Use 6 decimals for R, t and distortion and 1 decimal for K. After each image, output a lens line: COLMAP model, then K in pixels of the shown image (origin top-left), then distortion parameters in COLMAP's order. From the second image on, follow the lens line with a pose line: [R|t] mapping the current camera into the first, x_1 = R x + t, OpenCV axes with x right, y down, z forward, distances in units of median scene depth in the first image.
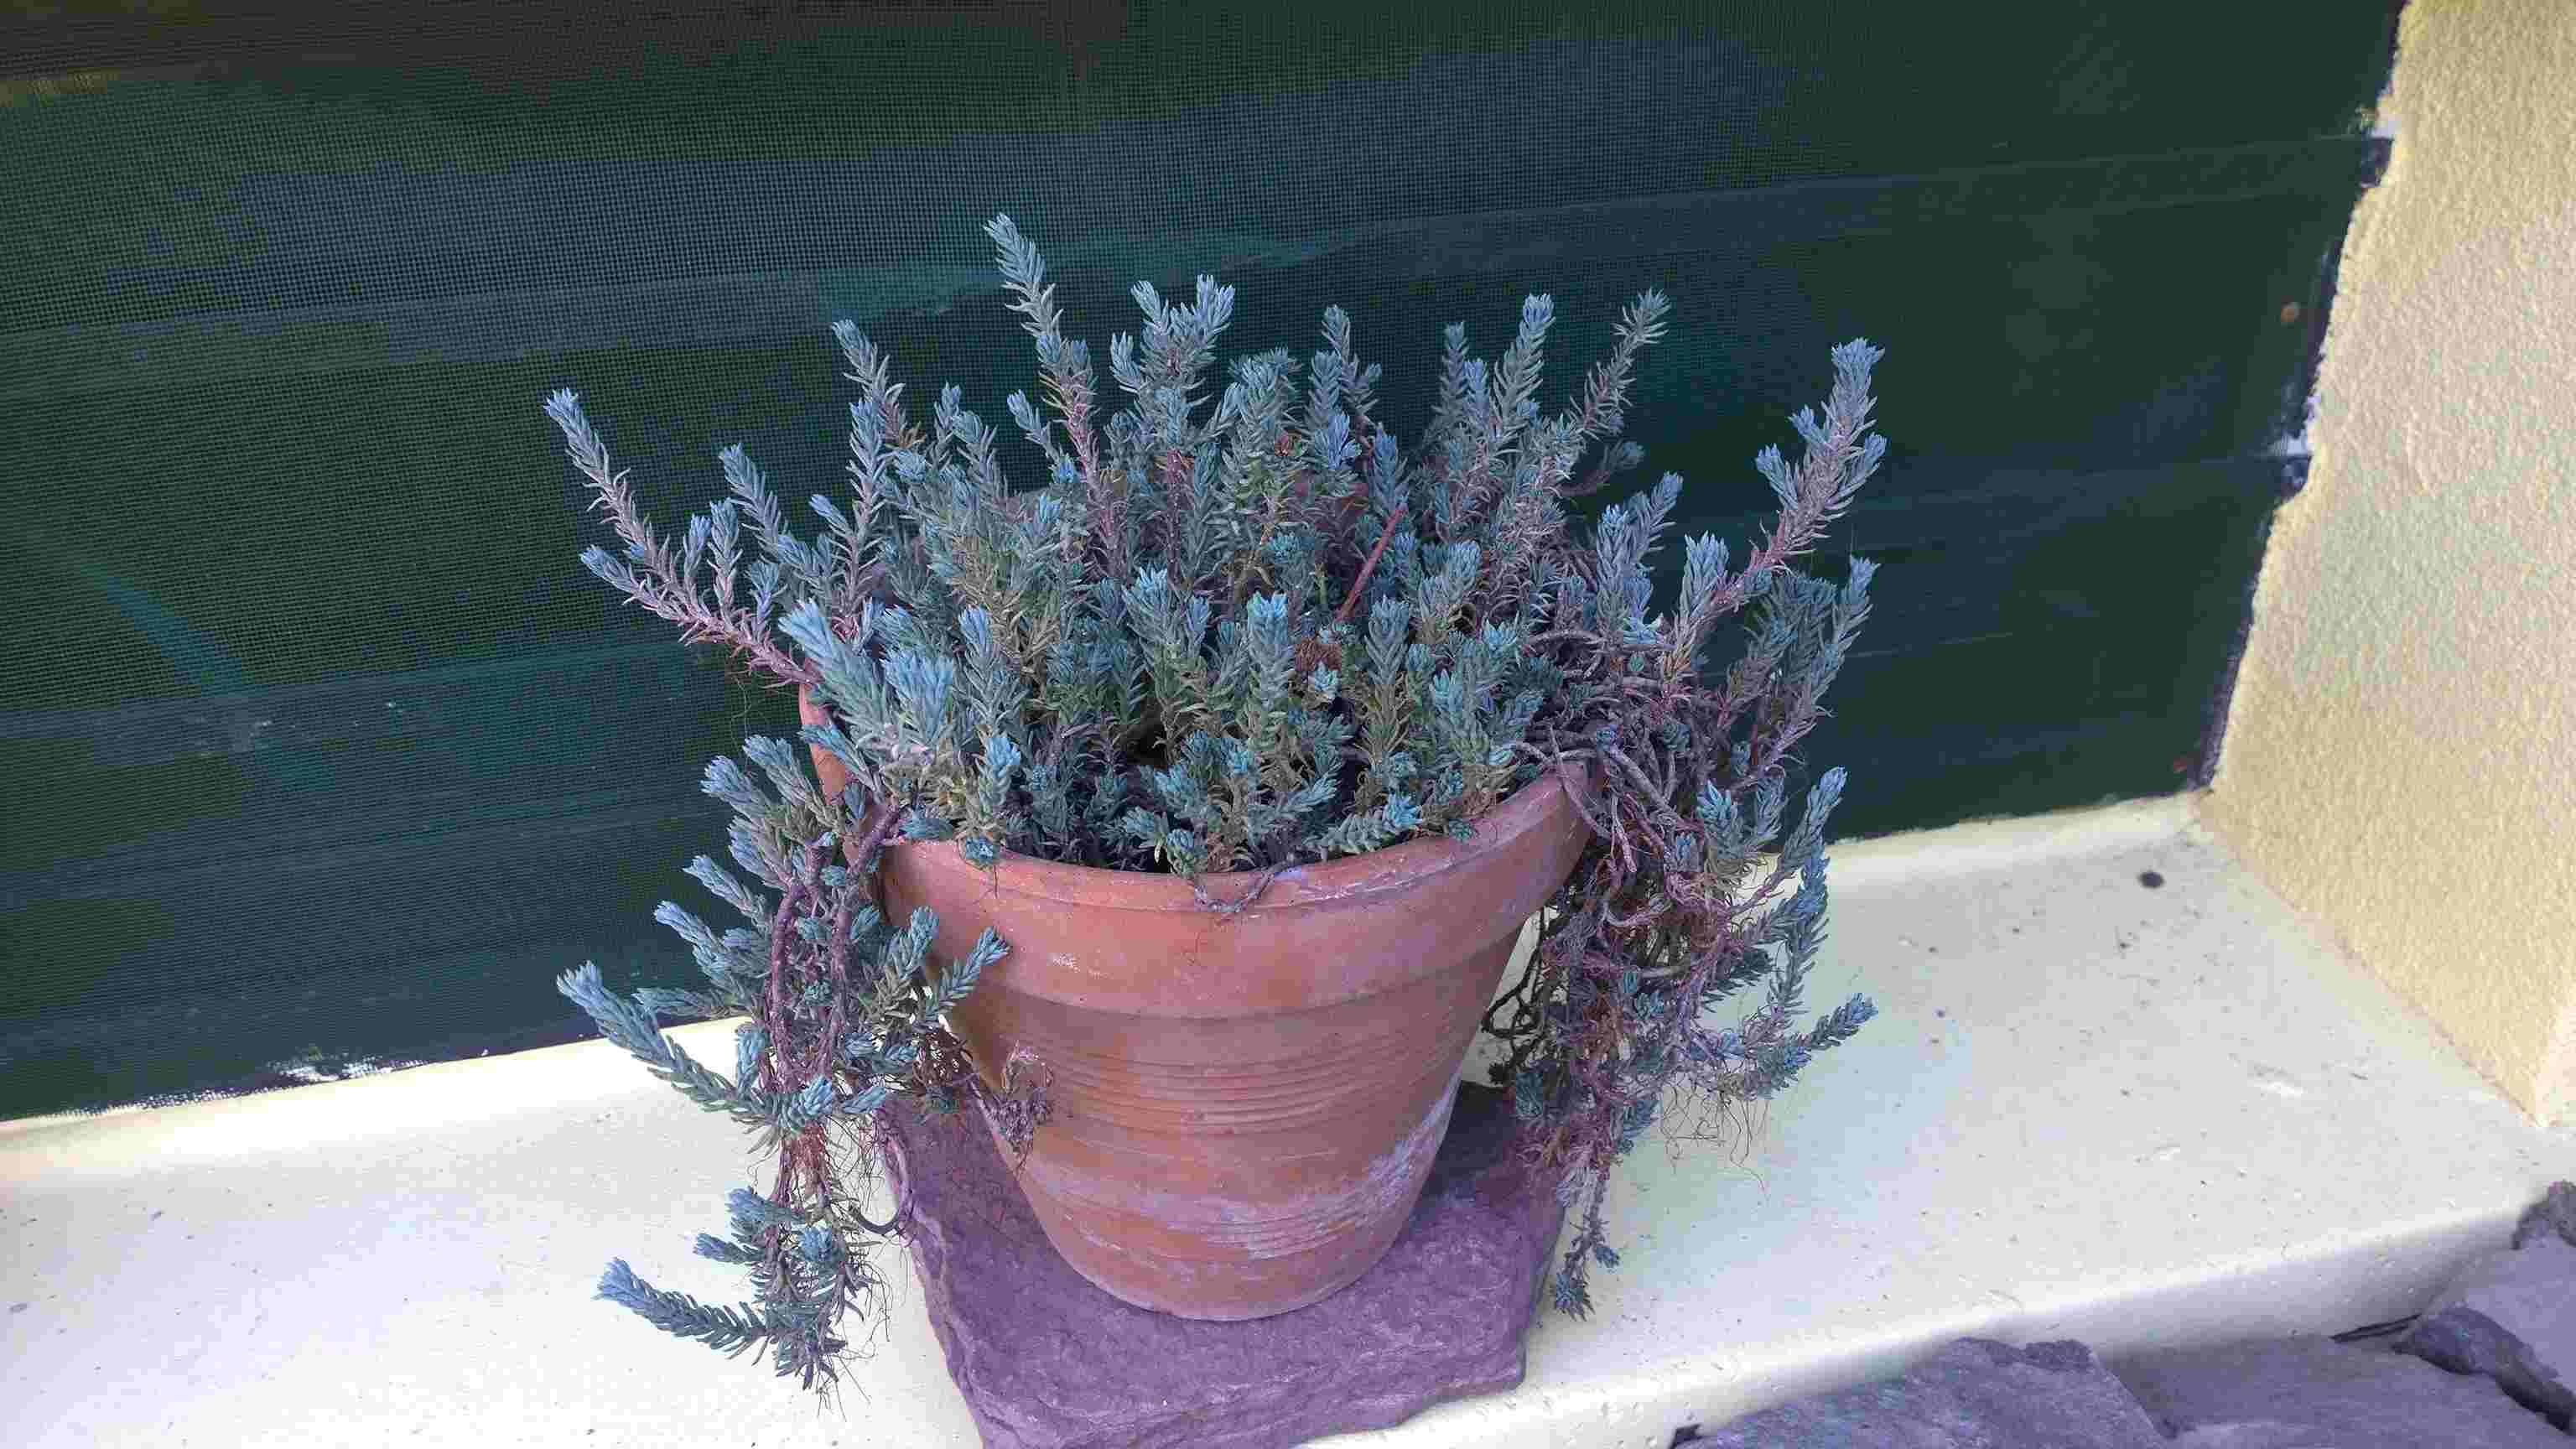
lens RADIAL K [[1931.6, 0, 1281.7], [0, 1931.6, 714.9], [0, 0, 1]] dist [0.014084, -0.004595]
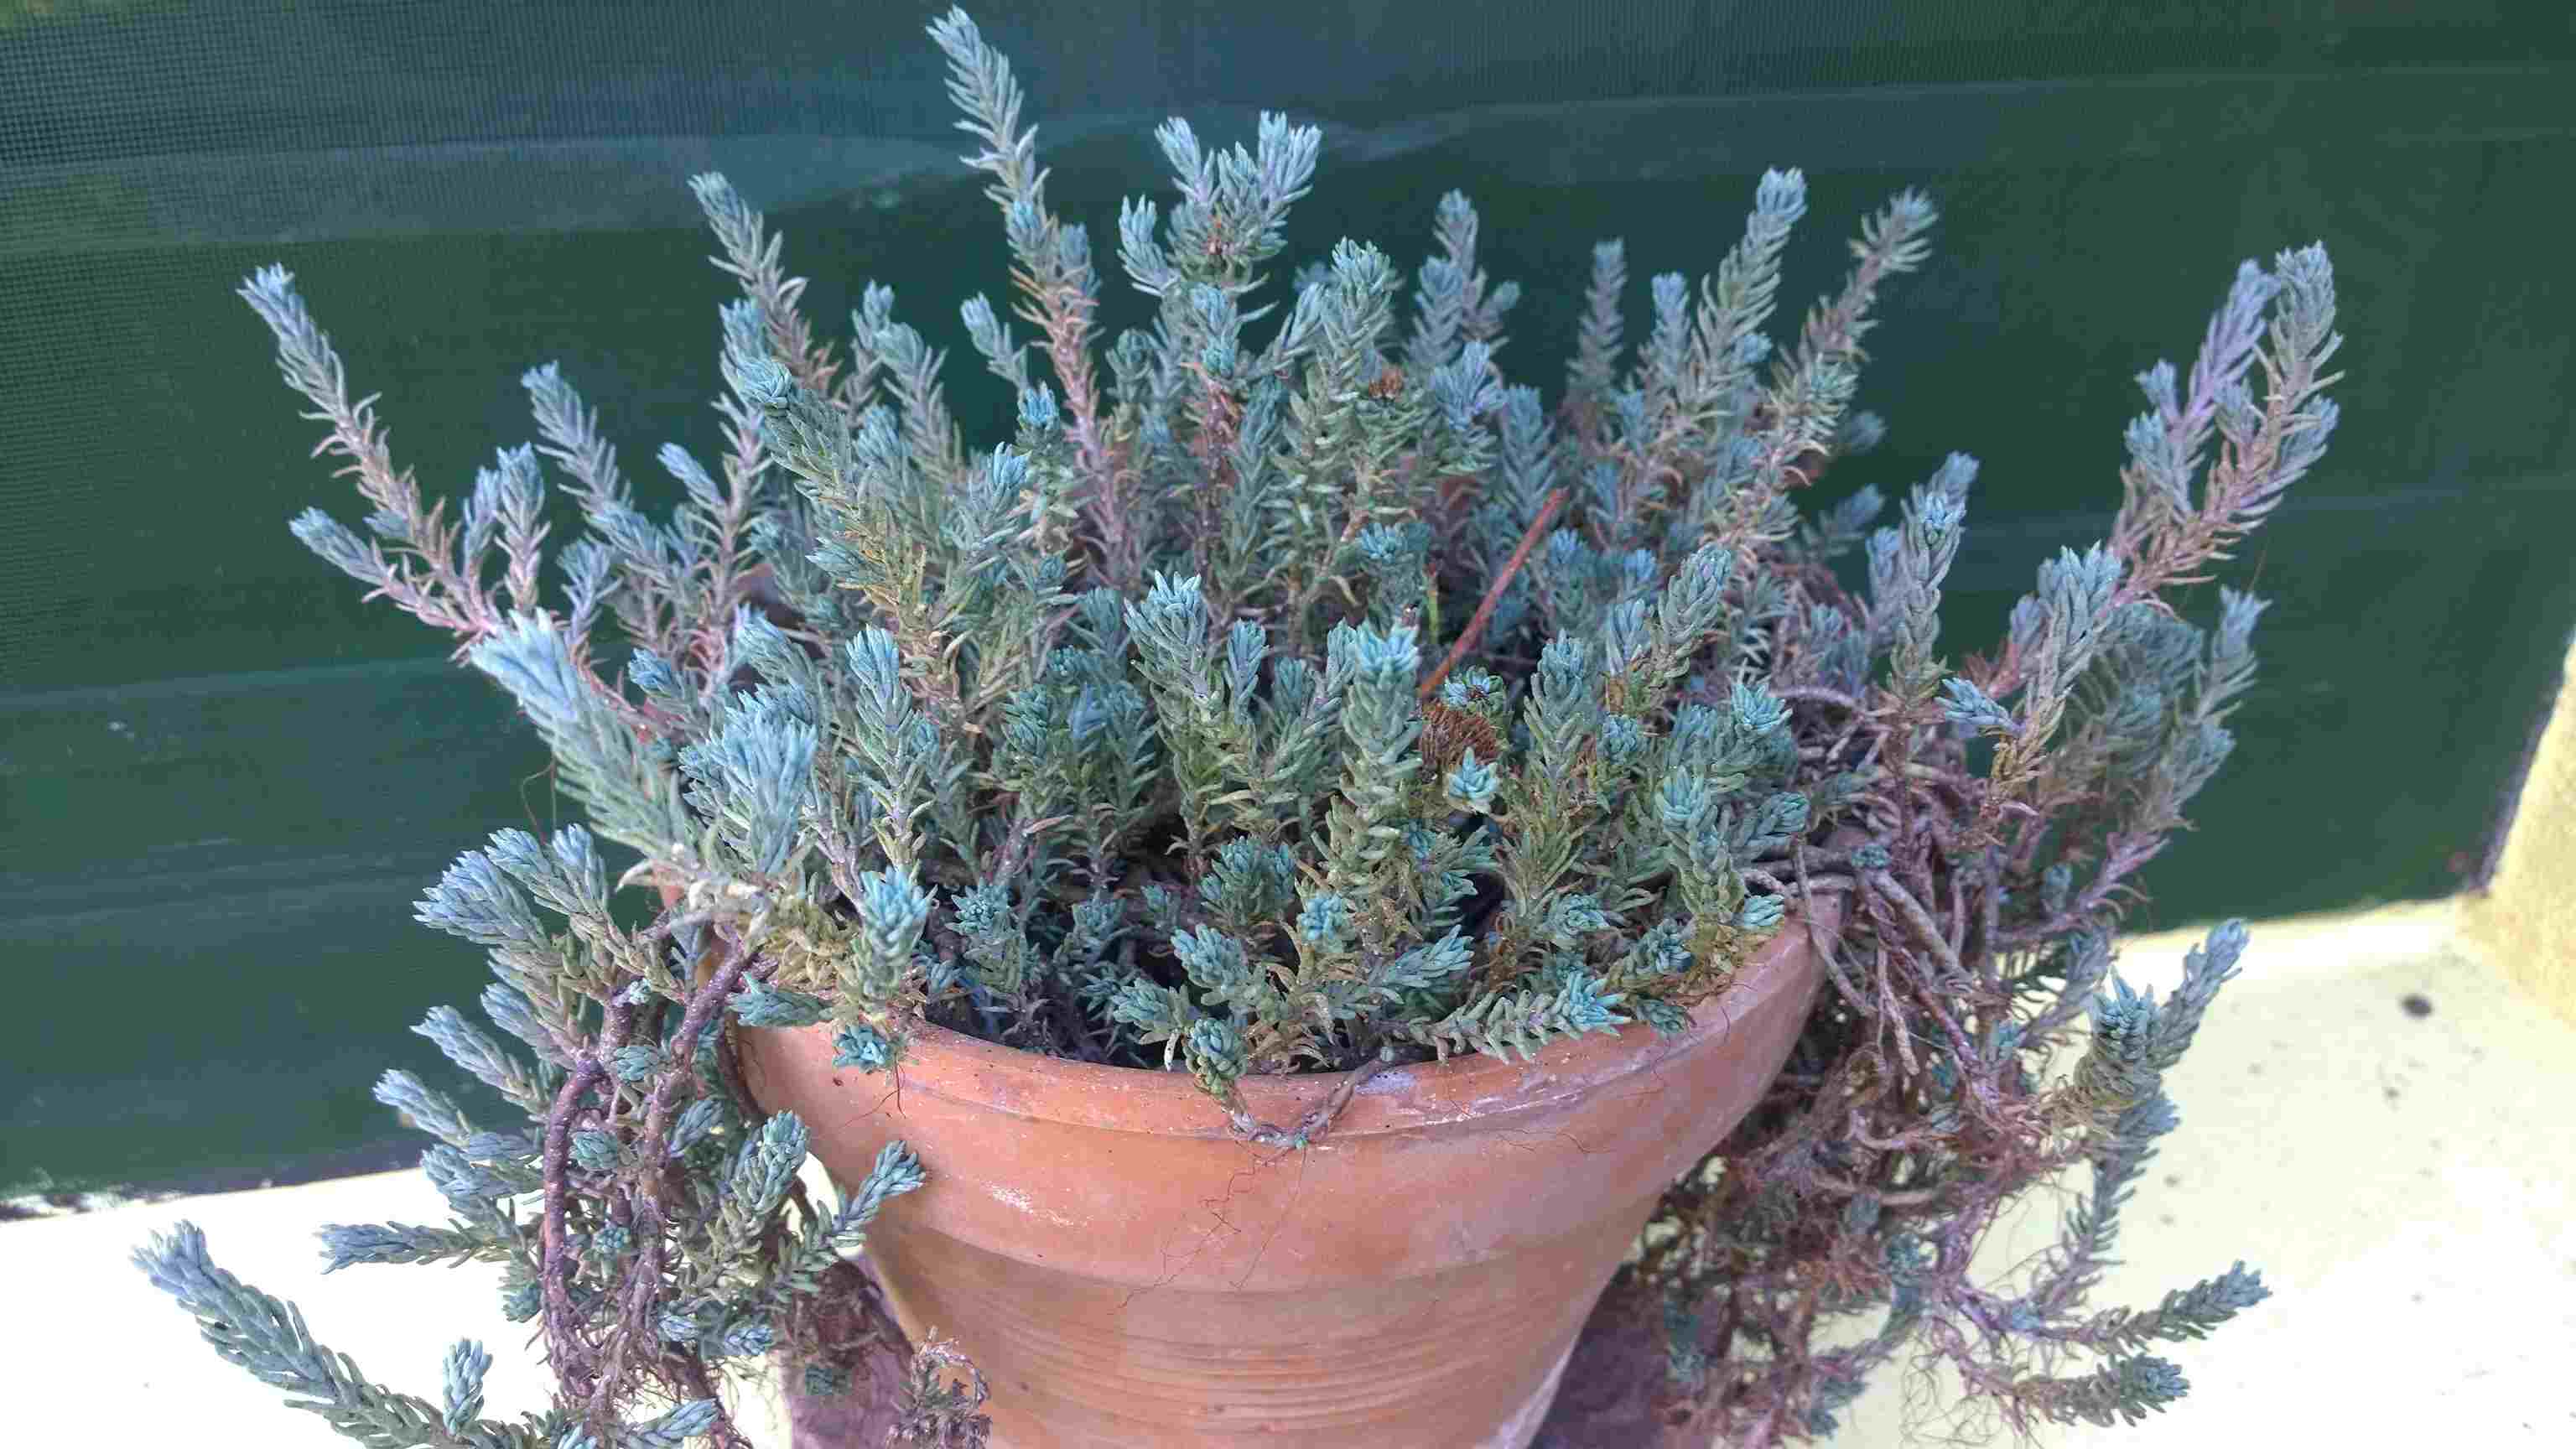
lens RADIAL K [[1931.6, 0, 1294.8], [0, 1931.6, 734.8], [0, 0, 1]] dist [0.014084, -0.004595]
pose [[0.999475, 0.032339, 0.002136, -0.026072], [-0.032351, 0.999459, 0.005850, -0.026439], [-0.001946, -0.005916, 0.999981, 0.350305]]
